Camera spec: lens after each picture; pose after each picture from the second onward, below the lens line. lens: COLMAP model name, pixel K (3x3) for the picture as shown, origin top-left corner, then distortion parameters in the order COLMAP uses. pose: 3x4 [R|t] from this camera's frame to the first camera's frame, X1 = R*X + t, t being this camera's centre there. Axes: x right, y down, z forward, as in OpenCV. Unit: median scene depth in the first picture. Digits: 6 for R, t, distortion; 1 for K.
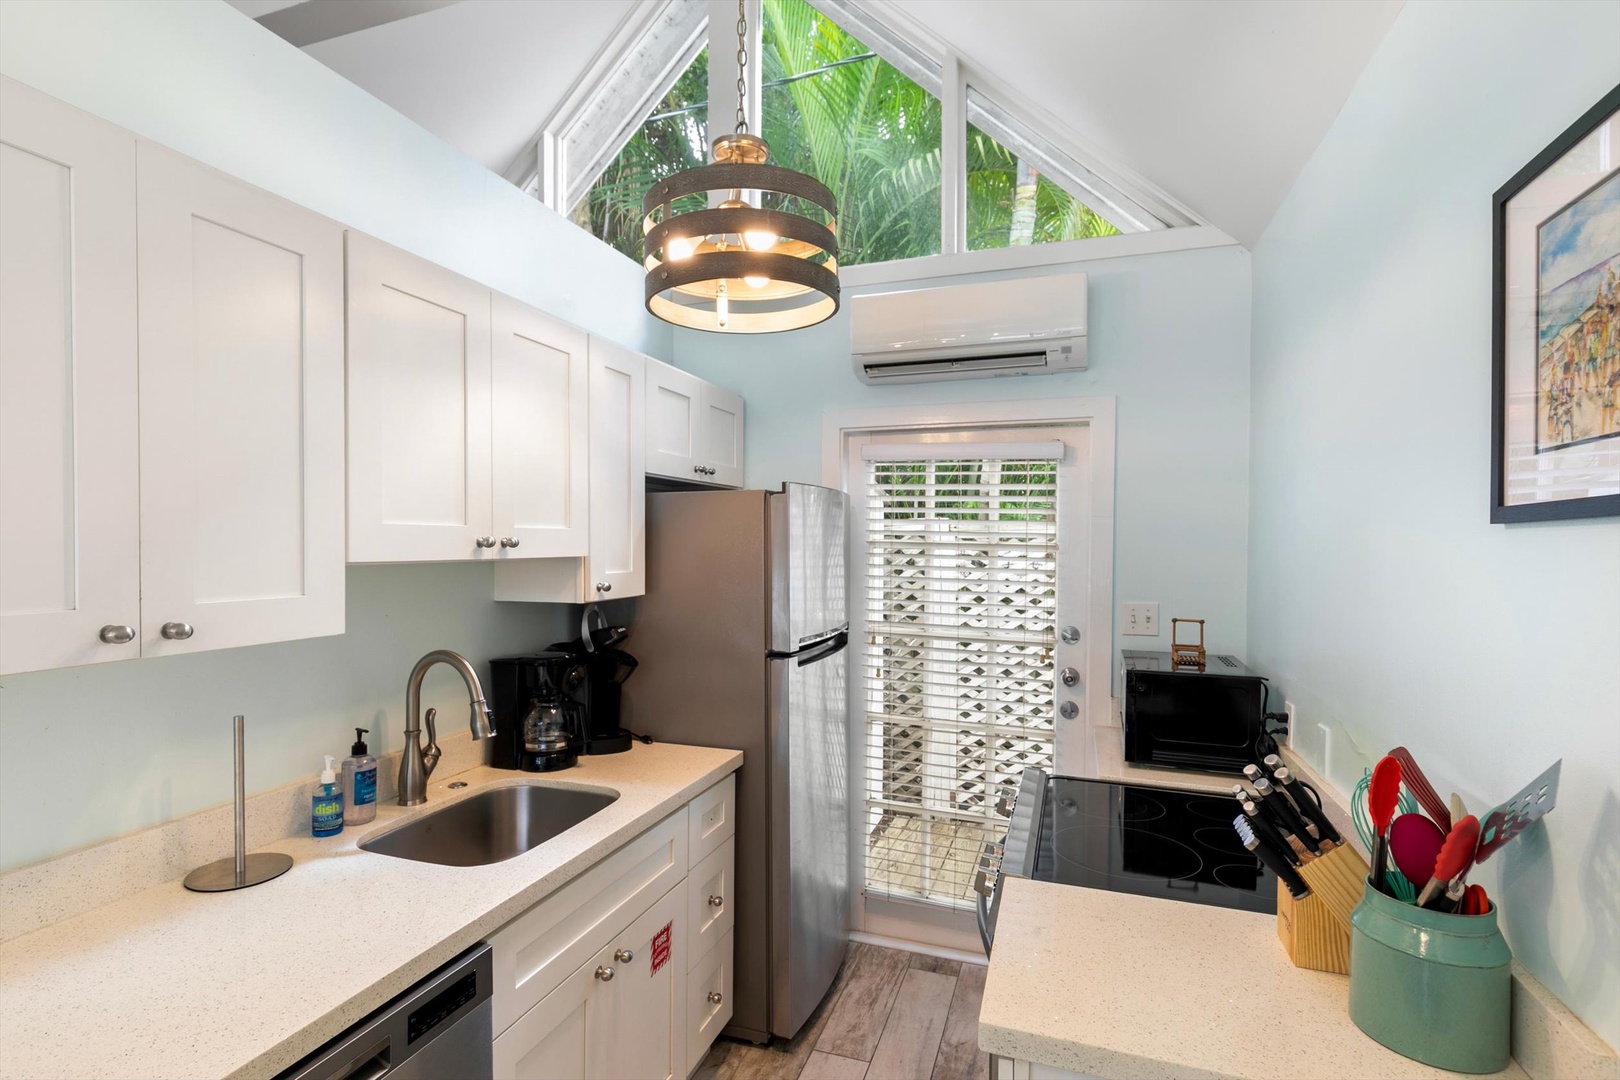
lens RADIAL K [[806.8, 0, 767.3], [0, 806.8, 559.5], [0, 0, 1]] dist [-0.004151, 0.000227]
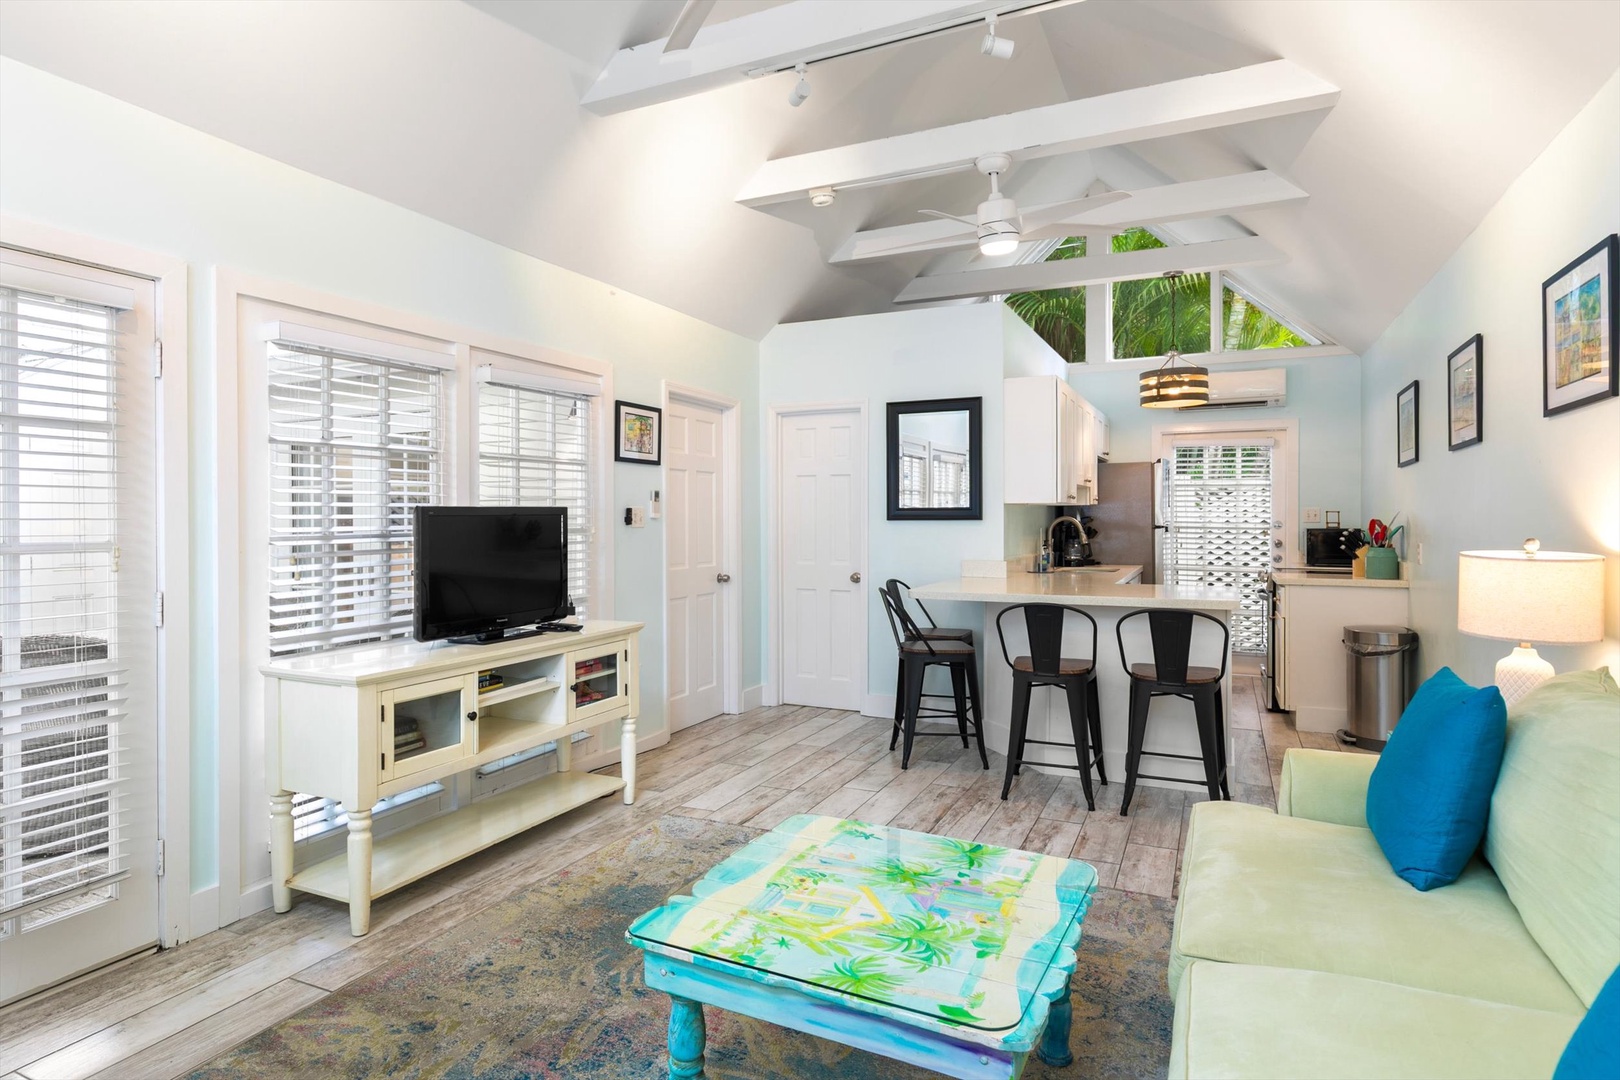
lens RADIAL K [[885.7, 0, 744.8], [0, 885.7, 515.0], [0, 0, 1]] dist [0.001957, 0.000643]
pose [[0.991576, -0.004203, -0.129455, -0.907377], [0.001253, 0.999738, -0.022864, 0.143262], [0.129517, 0.022509, 0.991322, -1.914615]]
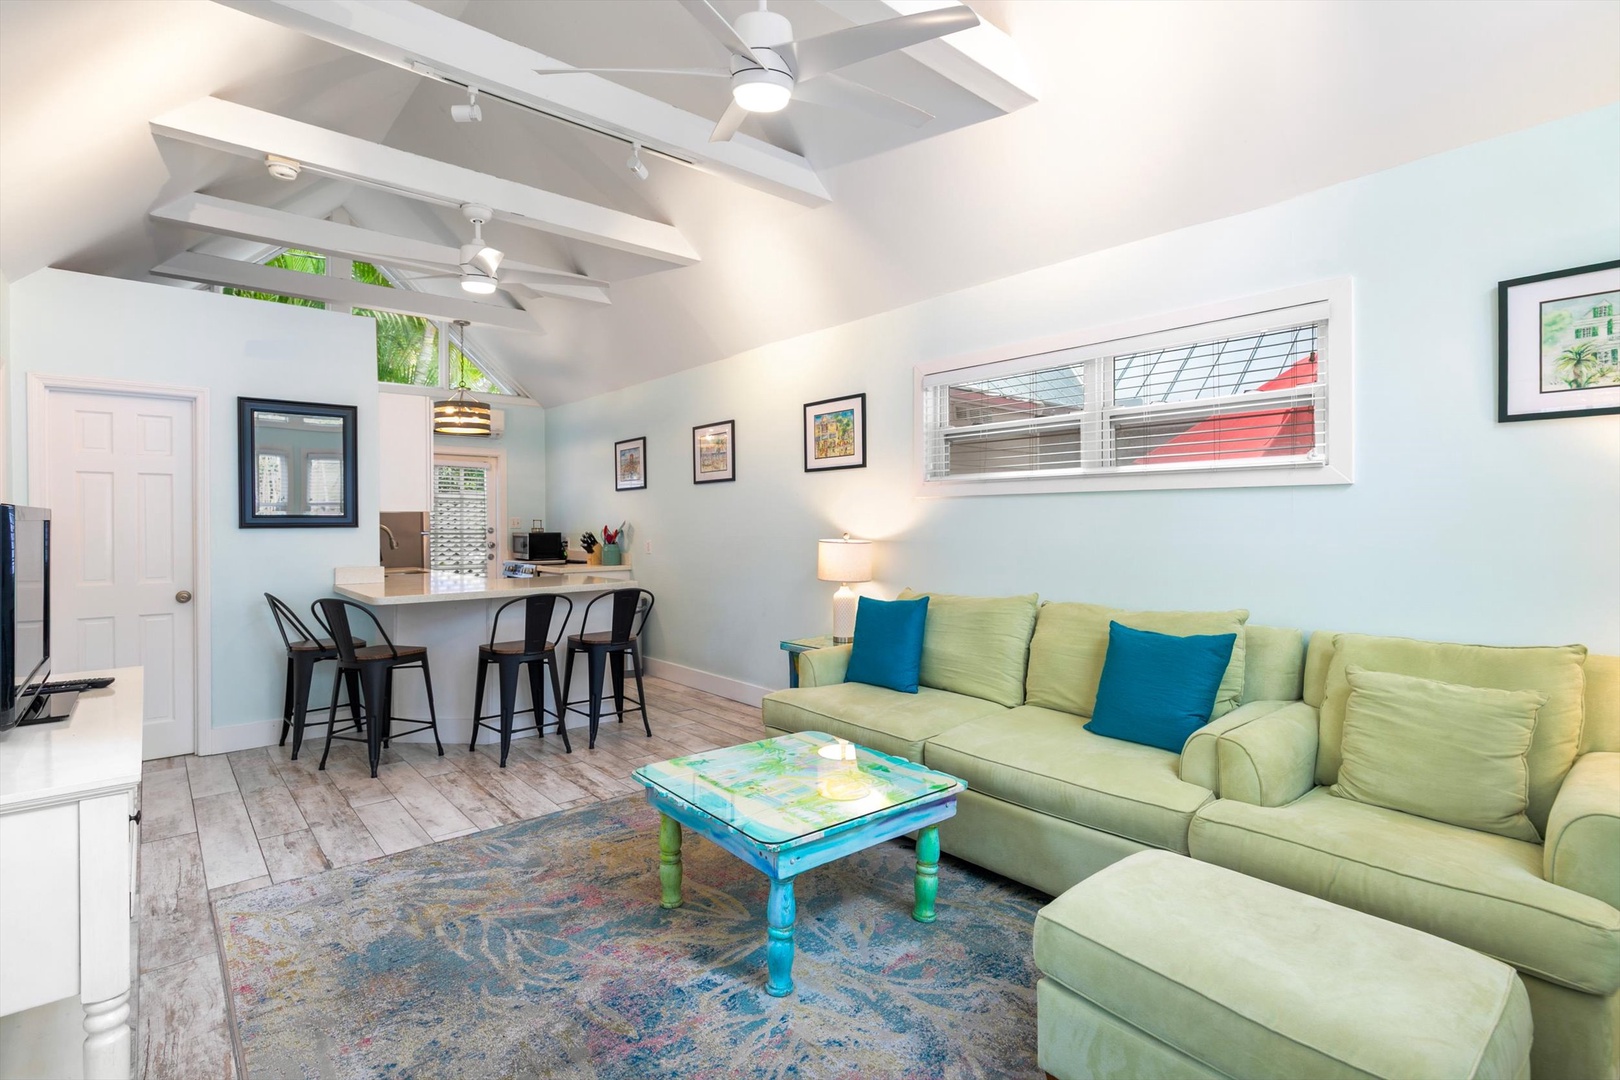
lens RADIAL K [[806.8, 0, 814.3], [0, 806.8, 516.5], [0, 0, 1]] dist [-0.004151, 0.000227]
pose [[0.485246, 0.002307, 0.874375, -1.858250], [0.023201, 0.999610, -0.015513, 0.136918], [-0.874070, 0.027814, 0.485003, -1.648106]]
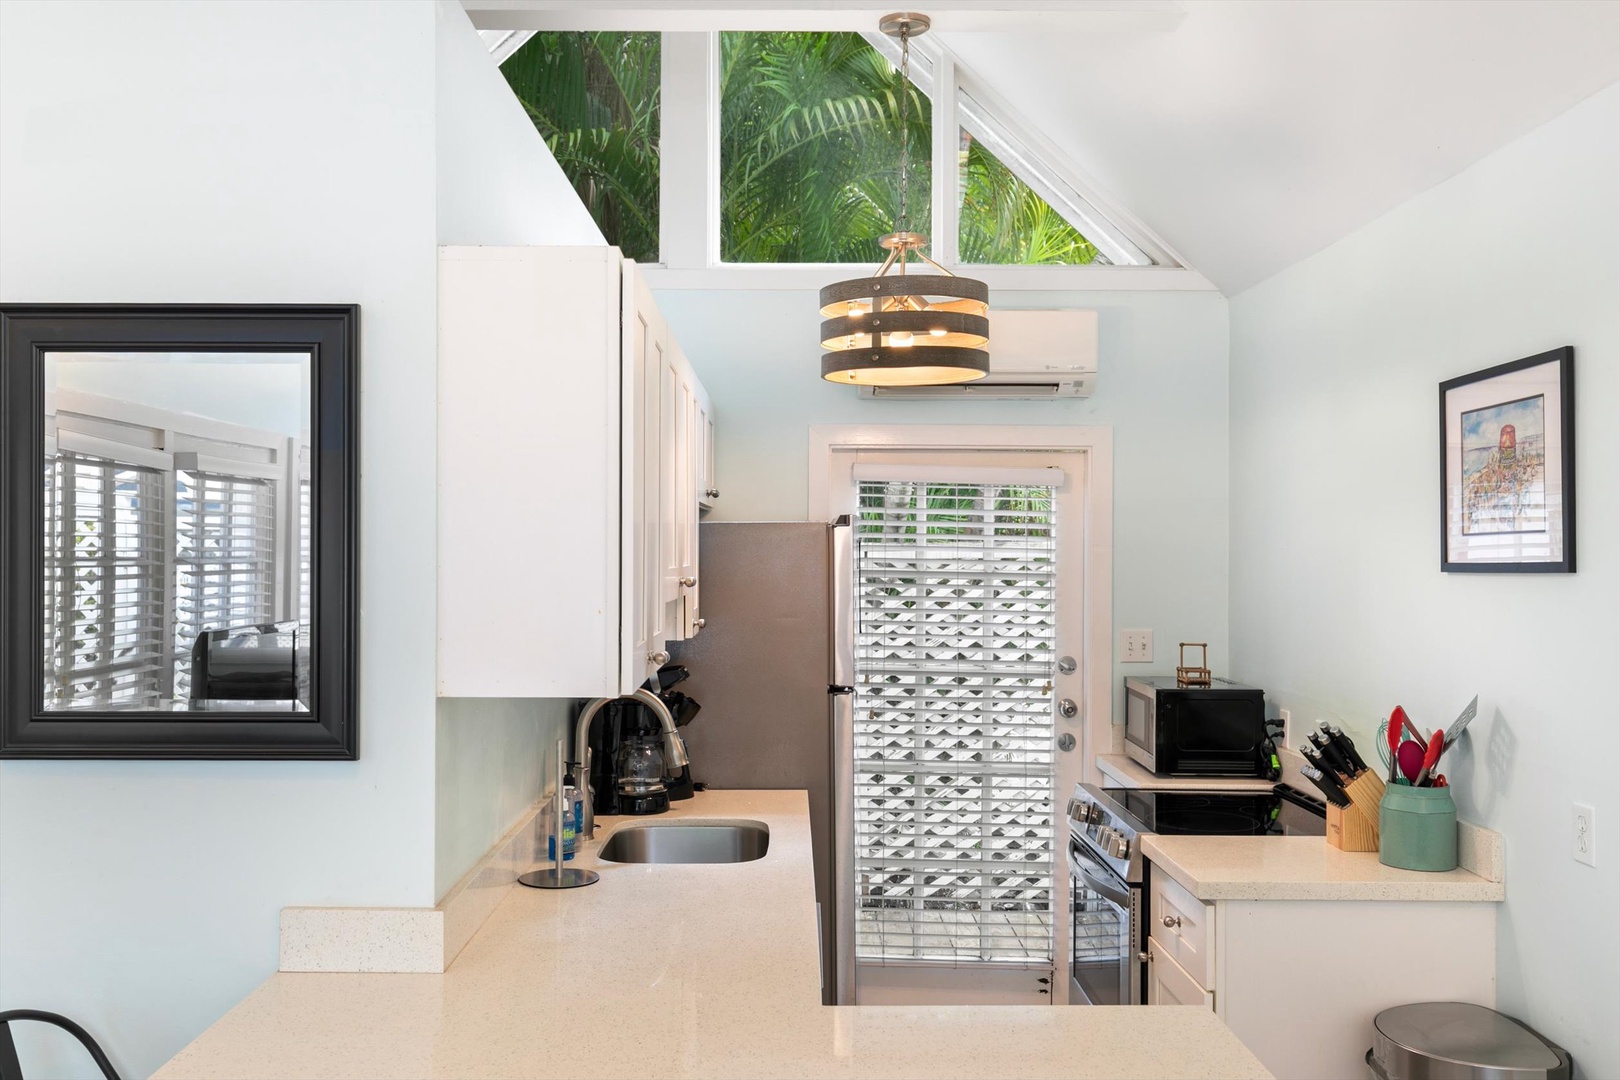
lens RADIAL K [[1450.6, 0, 767.7], [0, 1450.6, 552.1], [0, 0, 1]] dist [0.006516, -0.022233]
pose [[0.940203, -0.001353, 0.340611, -0.673559], [0.007643, 0.999824, -0.017126, -0.019756], [-0.340528, 0.018706, 0.940048, -0.637344]]
